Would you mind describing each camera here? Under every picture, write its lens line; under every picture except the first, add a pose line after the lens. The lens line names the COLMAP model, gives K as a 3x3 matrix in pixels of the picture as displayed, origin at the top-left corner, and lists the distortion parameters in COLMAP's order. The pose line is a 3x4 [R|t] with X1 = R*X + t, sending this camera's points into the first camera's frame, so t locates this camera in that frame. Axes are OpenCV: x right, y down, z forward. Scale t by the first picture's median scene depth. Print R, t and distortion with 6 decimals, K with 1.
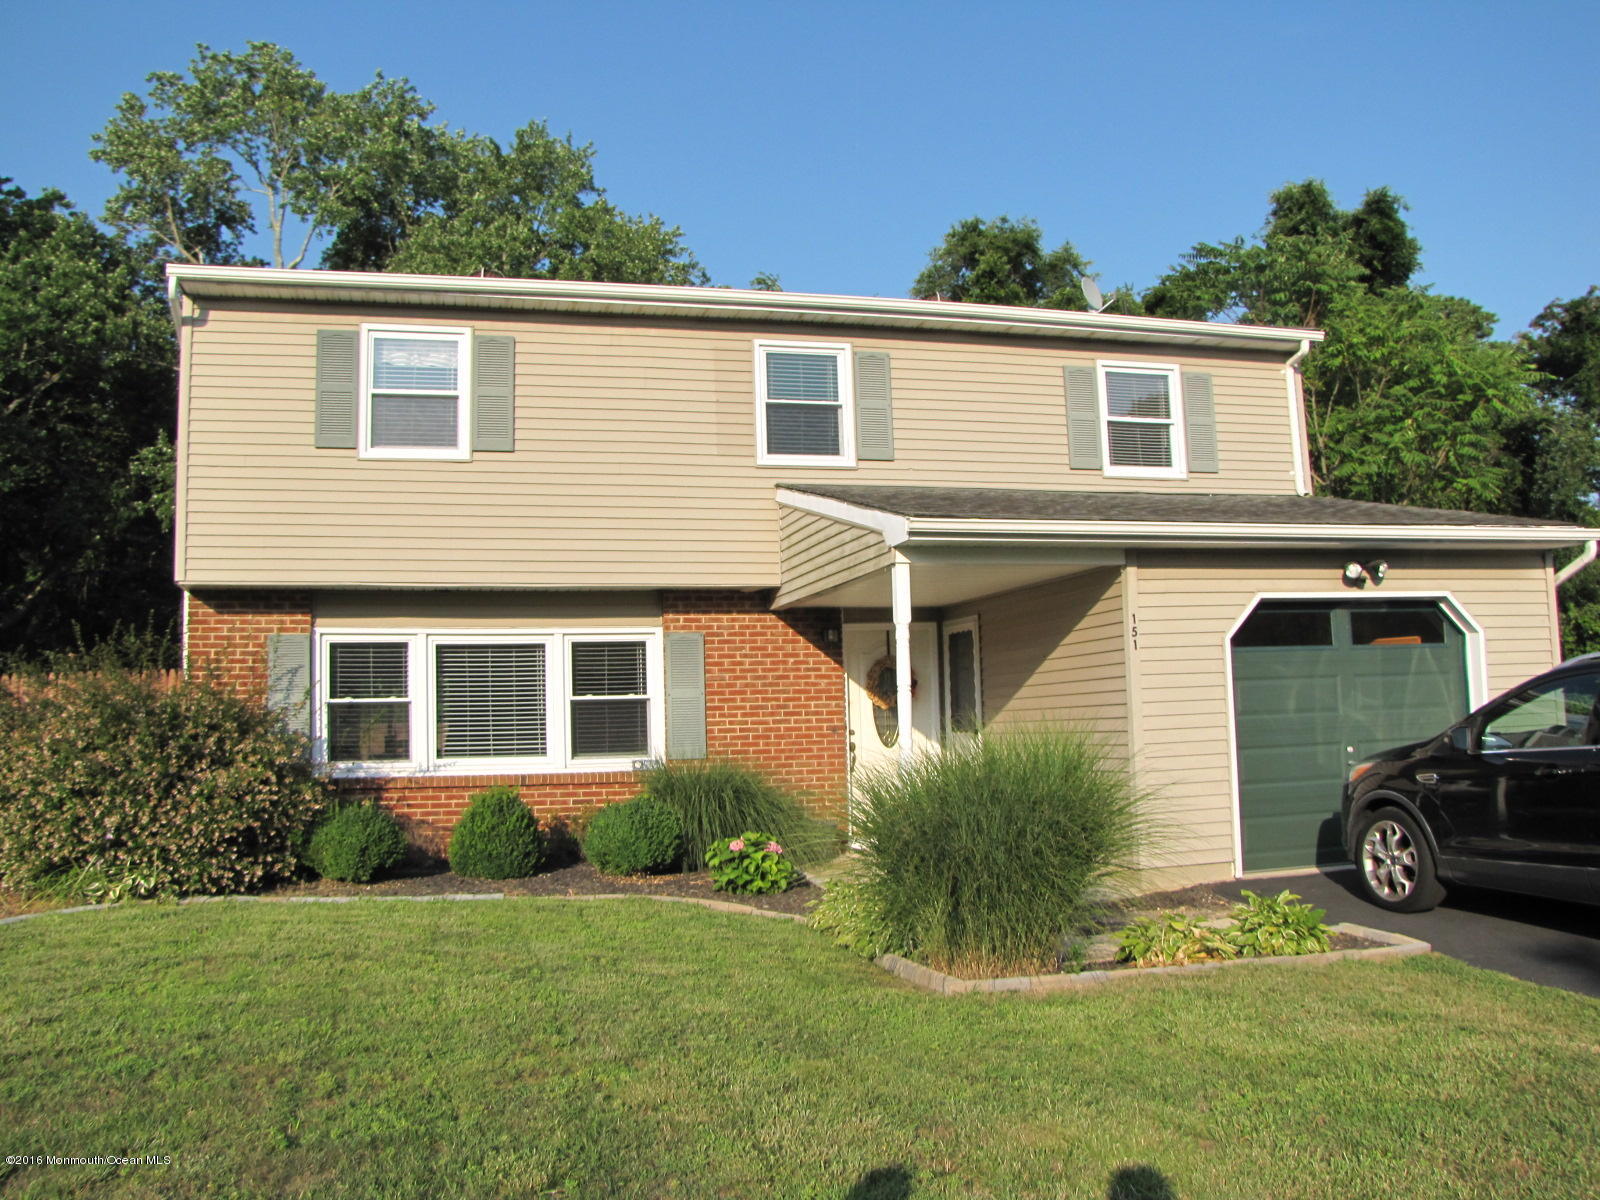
lens RADIAL K [[1348.4, 0, 800.0], [0, 1348.4, 600.0], [0, 0, 1]] dist [-0.130776, 0.010335]
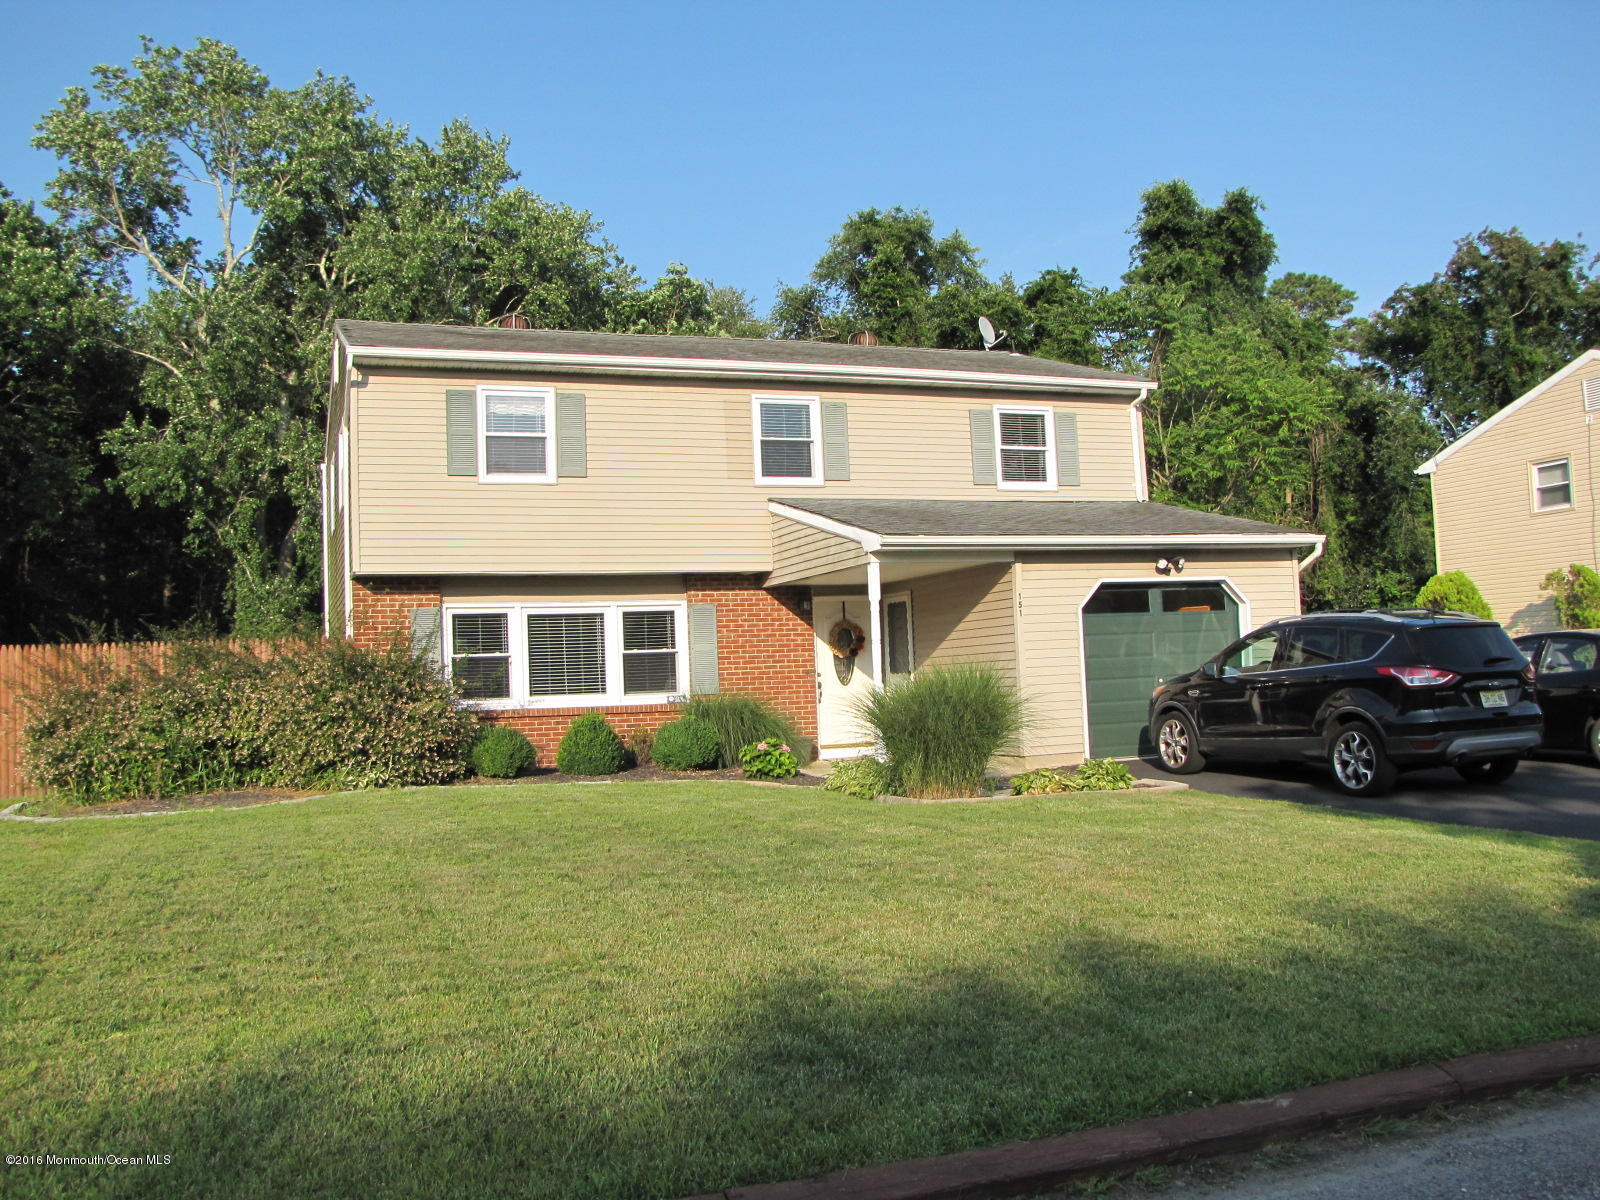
lens RADIAL K [[1452.5, 0, 800.0], [0, 1452.5, 600.0], [0, 0, 1]] dist [-0.103863, -0.168562]
pose [[0.995185, -0.005882, 0.097837, -0.132397], [0.002664, 0.999452, 0.032995, -0.029651], [-0.097978, -0.032575, 0.994655, -0.507683]]
